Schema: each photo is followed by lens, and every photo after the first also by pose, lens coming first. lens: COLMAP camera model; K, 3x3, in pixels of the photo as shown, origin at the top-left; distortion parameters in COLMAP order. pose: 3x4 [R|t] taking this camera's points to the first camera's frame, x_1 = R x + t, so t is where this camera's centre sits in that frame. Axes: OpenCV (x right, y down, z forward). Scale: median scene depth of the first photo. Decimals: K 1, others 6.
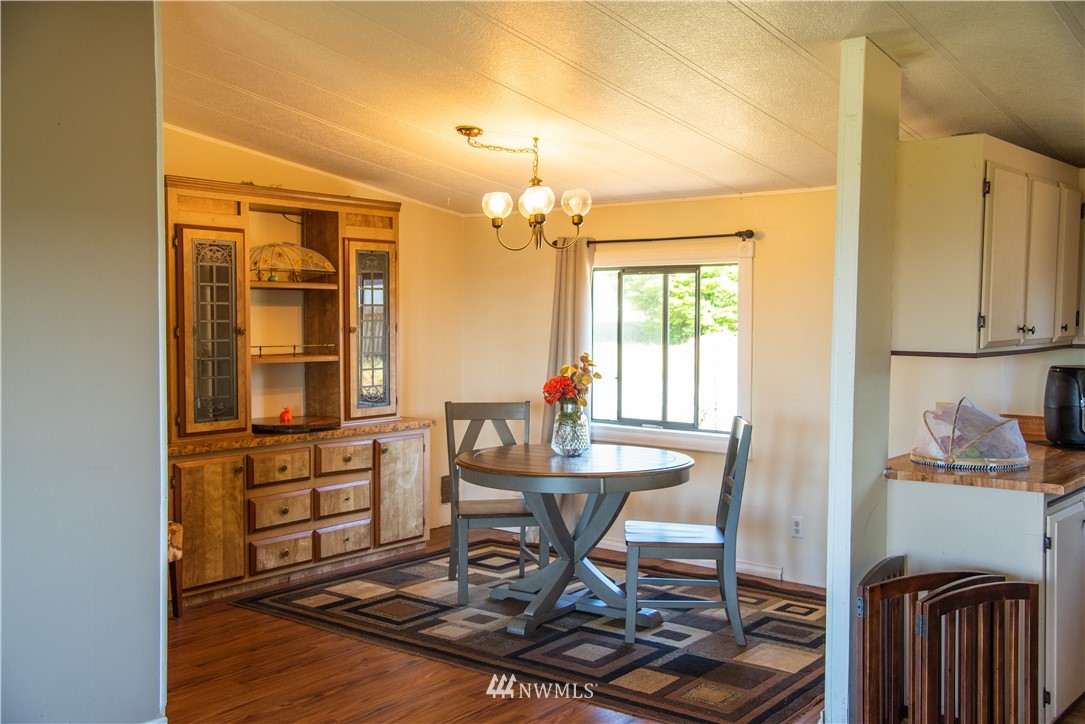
lens RADIAL K [[1050.4, 0, 542.7], [0, 1050.4, 367.6], [0, 0, 1]] dist [0.023136, 0.000000]
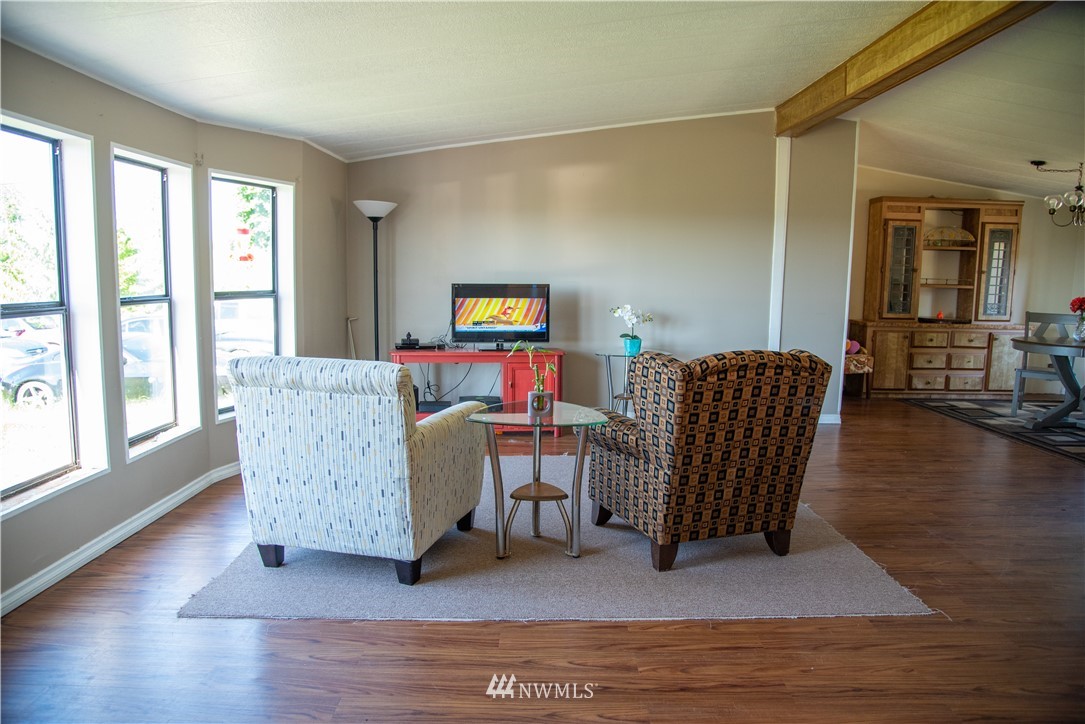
lens RADIAL K [[732.9, 0, 530.7], [0, 732.9, 362.8], [0, 0, 1]] dist [-0.081696, 0.024023]
pose [[0.616014, 0.104714, -0.780745, 0.343016], [-0.052978, 0.994389, 0.091569, 0.053848], [0.785952, -0.015046, 0.618104, -0.428346]]
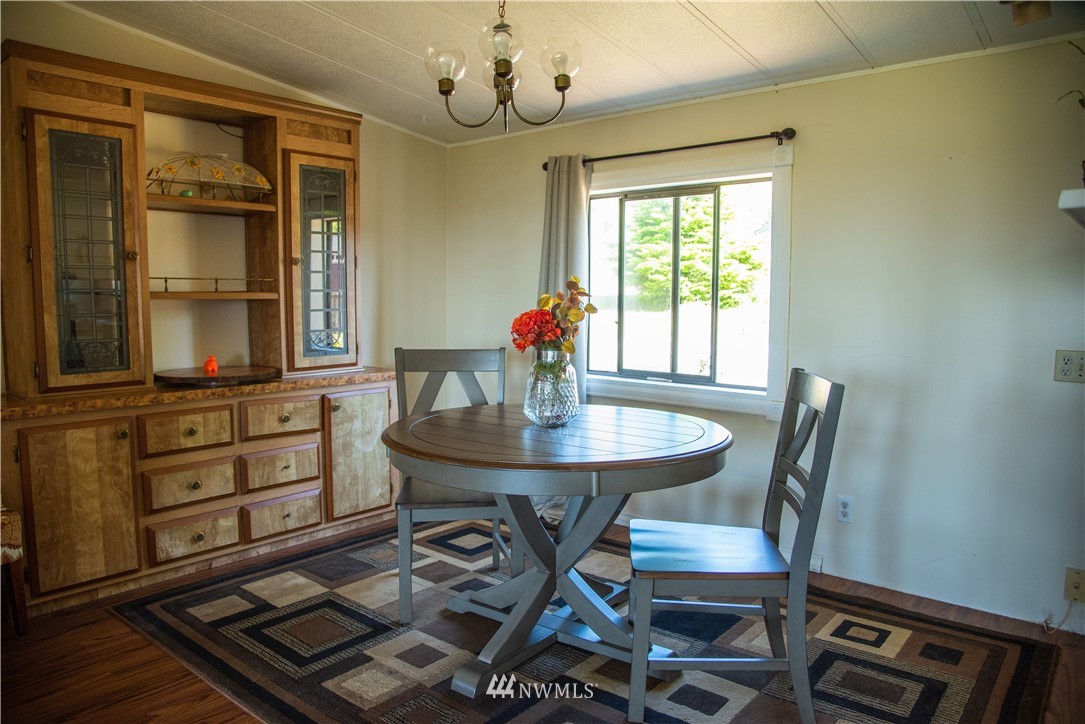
lens RADIAL K [[732.9, 0, 536.6], [0, 732.9, 368.9], [0, 0, 1]] dist [-0.081696, 0.024023]
pose [[0.999381, 0.004136, -0.034927, 0.029939], [-0.002360, 0.998710, 0.050723, 0.020217], [0.035091, -0.050609, 0.998102, 0.464831]]
